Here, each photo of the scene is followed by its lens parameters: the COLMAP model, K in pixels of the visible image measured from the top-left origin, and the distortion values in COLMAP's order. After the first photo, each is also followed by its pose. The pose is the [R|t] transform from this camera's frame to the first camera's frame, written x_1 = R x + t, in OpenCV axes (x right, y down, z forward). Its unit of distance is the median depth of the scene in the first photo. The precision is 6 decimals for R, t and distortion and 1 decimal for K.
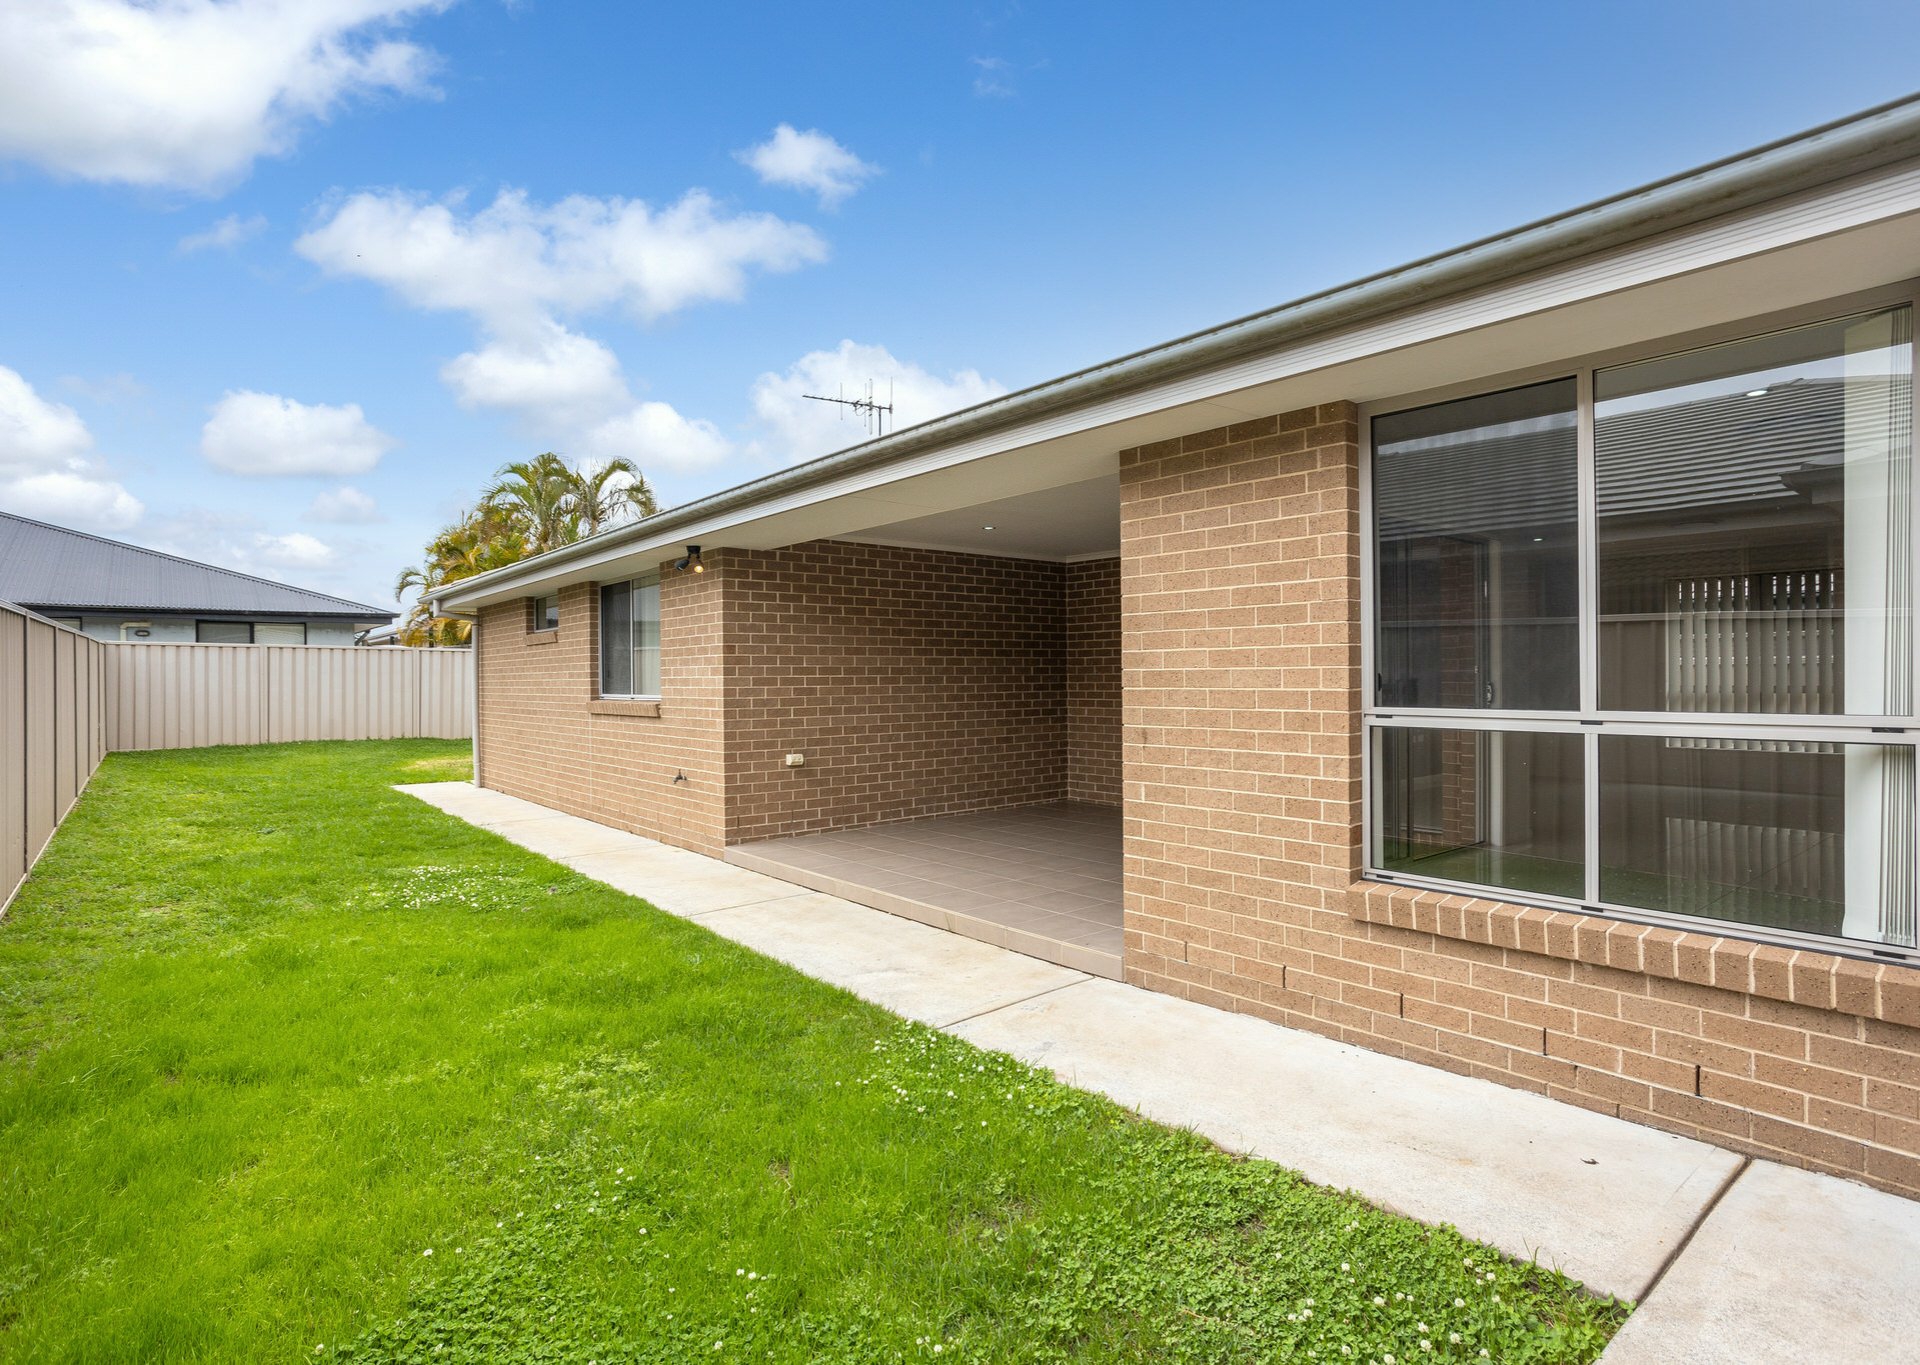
lens RADIAL K [[957.3, 0, 960.0], [0, 957.3, 682.5], [0, 0, 1]] dist [-0.040418, 0.000251]
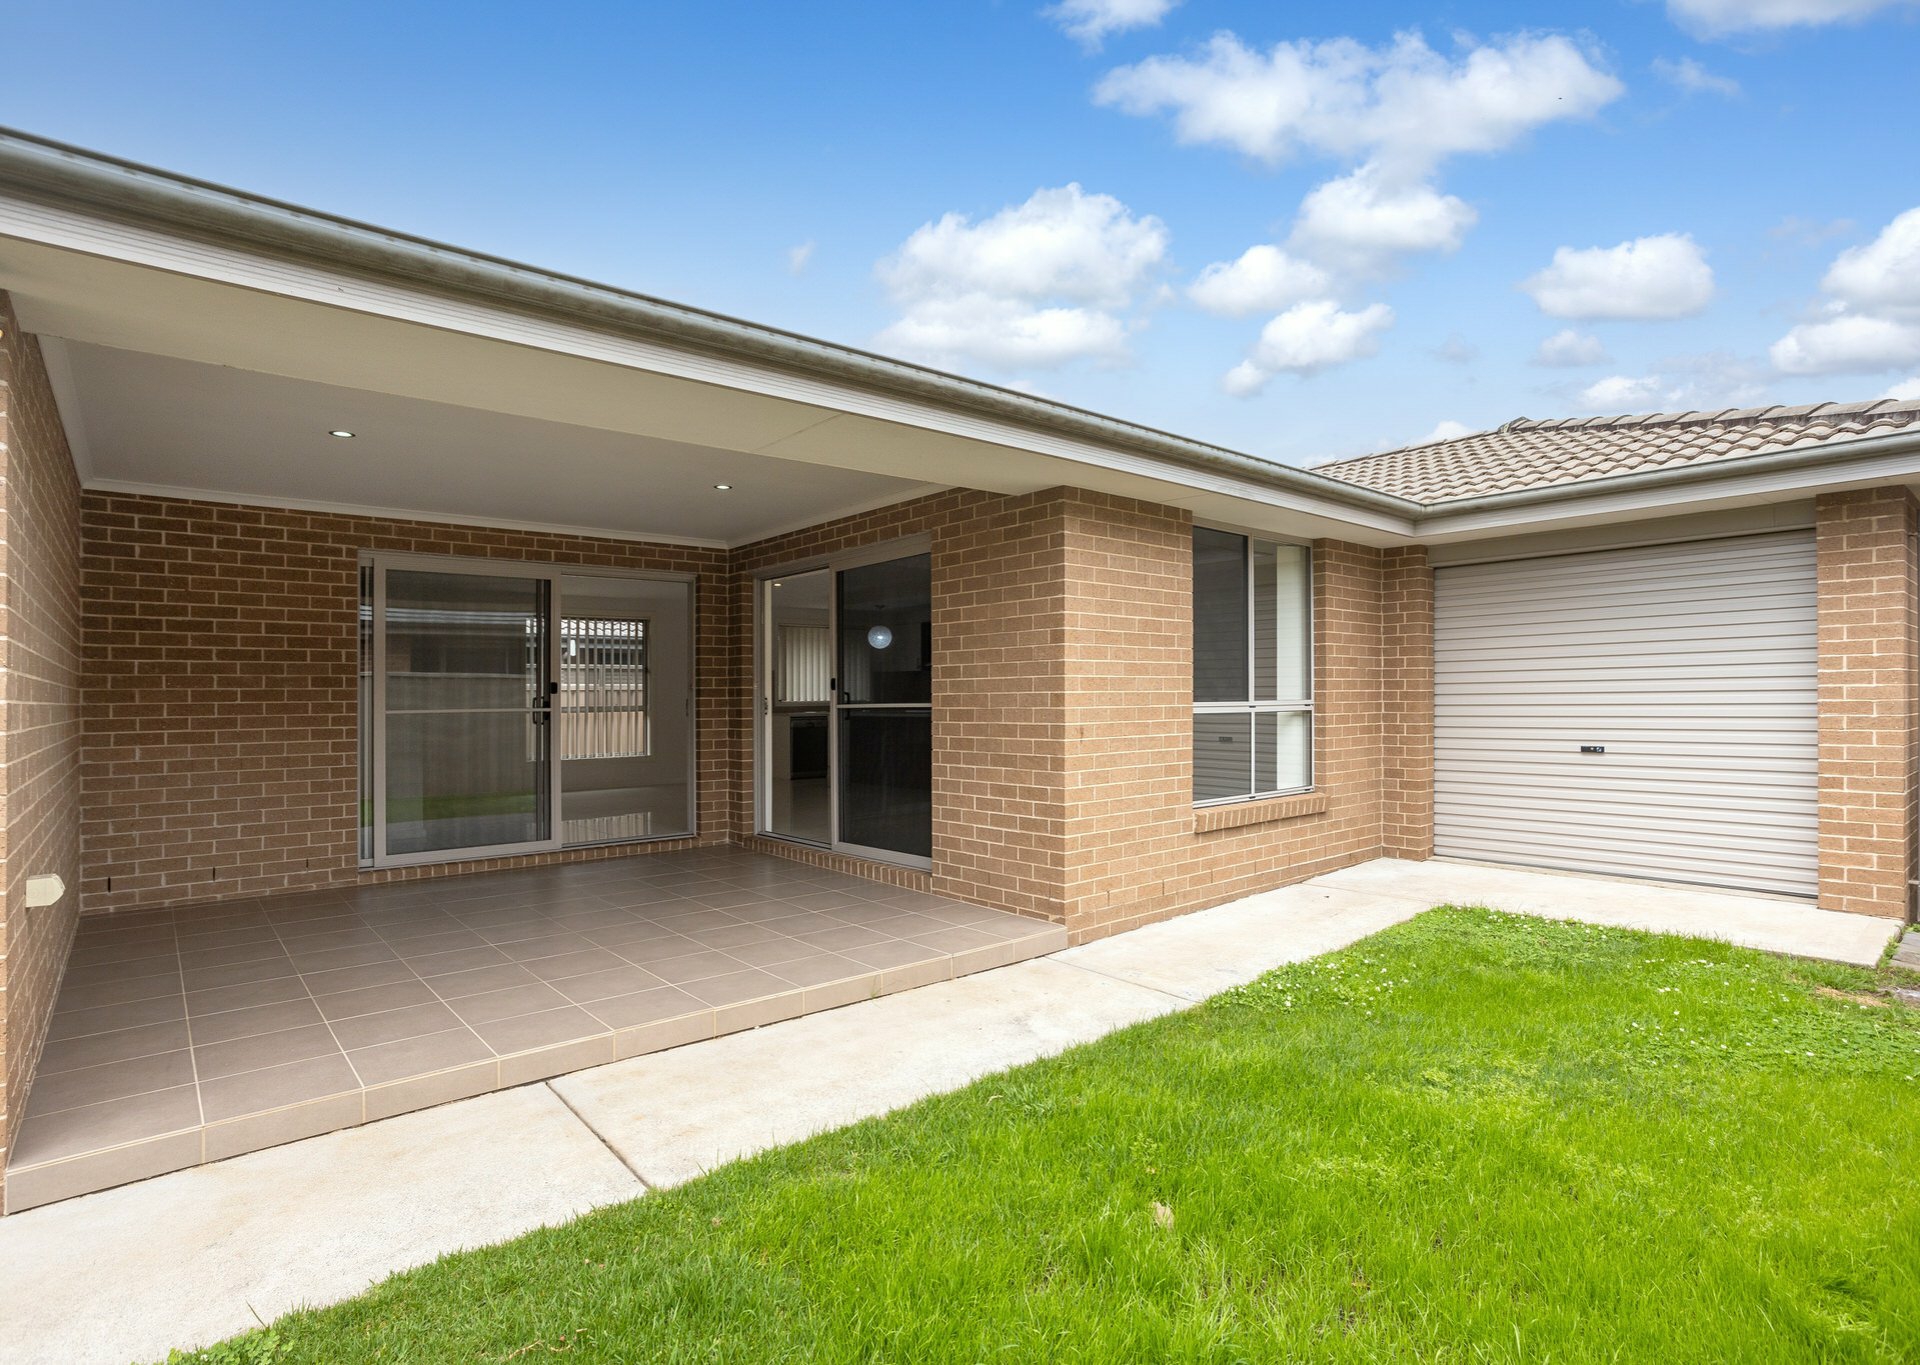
lens RADIAL K [[983.8, 0, 958.2], [0, 983.8, 698.9], [0, 0, 1]] dist [-0.057886, 0.000206]
pose [[-0.001135, 0.005367, 0.999985, -1.157265], [0.013942, 0.999888, -0.005351, 0.022074], [-0.999902, 0.013936, -0.001210, 1.295554]]
